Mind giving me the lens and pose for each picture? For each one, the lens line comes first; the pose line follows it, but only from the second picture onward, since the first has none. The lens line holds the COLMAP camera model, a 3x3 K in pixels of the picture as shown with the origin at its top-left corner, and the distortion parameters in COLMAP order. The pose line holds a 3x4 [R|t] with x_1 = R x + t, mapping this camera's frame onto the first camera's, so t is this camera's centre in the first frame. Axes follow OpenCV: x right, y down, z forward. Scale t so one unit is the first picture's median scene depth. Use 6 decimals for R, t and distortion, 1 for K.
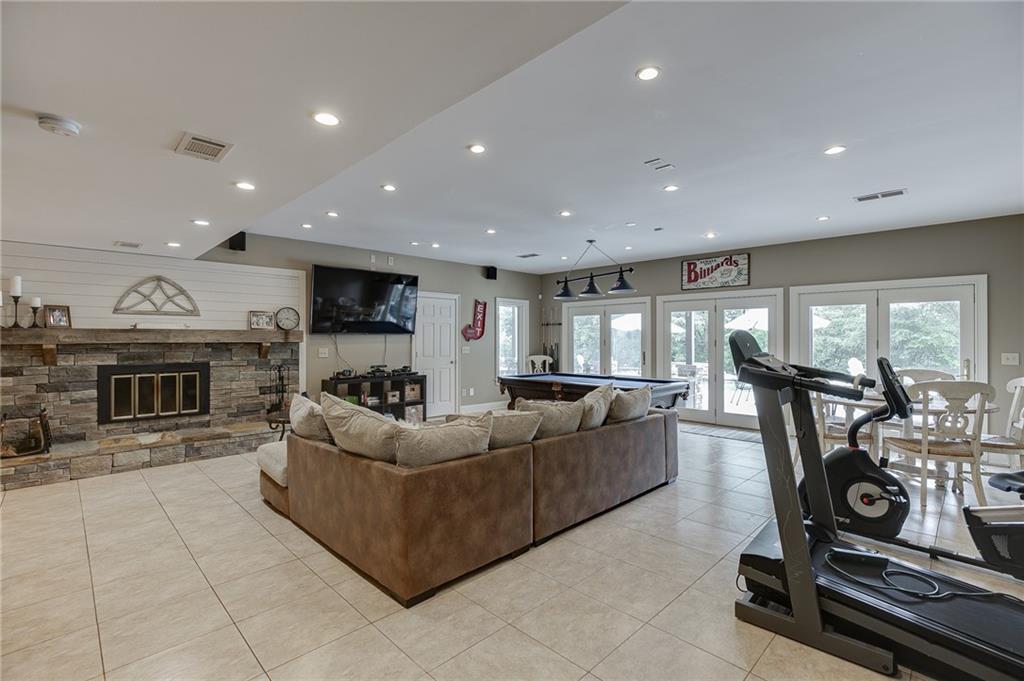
lens RADIAL K [[463.1, 0, 513.1], [0, 463.1, 340.7], [0, 0, 1]] dist [-0.002137, -0.000377]
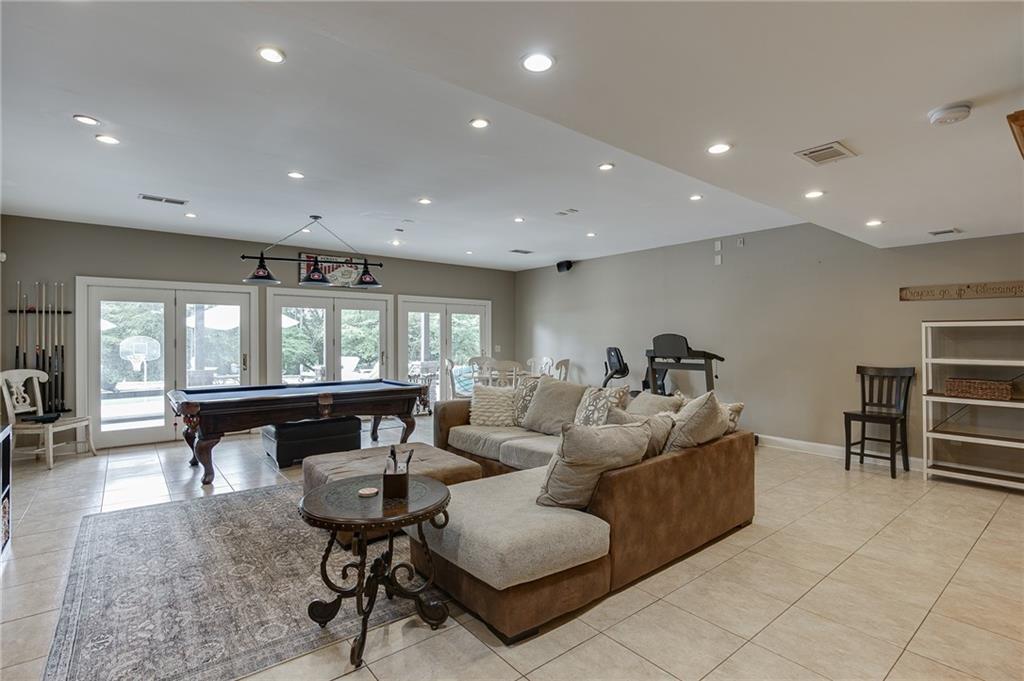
lens RADIAL K [[496.1, 0, 513.4], [0, 496.1, 335.0], [0, 0, 1]] dist [-0.022269, -0.000168]
pose [[0.099427, 0.004941, 0.995033, -0.675352], [0.007401, 0.999956, -0.005705, -0.001017], [-0.995017, 0.007932, 0.099386, 0.583758]]
